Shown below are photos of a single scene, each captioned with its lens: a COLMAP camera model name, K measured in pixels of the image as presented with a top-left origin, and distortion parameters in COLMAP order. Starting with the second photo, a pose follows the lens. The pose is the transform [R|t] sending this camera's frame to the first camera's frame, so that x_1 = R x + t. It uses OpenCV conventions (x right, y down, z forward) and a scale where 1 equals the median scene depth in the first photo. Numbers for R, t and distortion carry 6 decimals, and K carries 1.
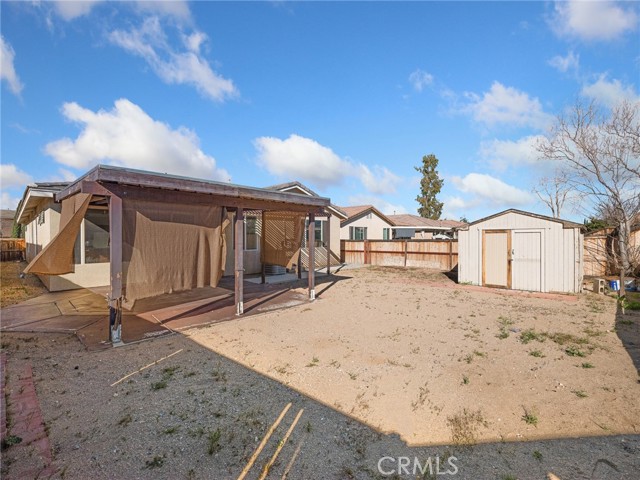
lens RADIAL K [[297.2, 0, 323.7], [0, 297.2, 238.4], [0, 0, 1]] dist [-0.000302, 0.000019]
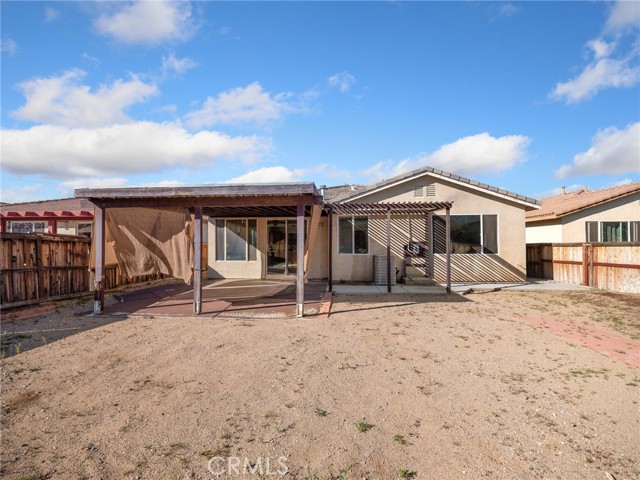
lens RADIAL K [[297.2, 0, 323.7], [0, 297.2, 238.4], [0, 0, 1]] dist [-0.000302, 0.000019]
pose [[0.620021, -0.020303, -0.784322, 0.290531], [0.001057, 0.999686, -0.025042, 0.010297], [0.784584, 0.014698, 0.619848, 0.269735]]
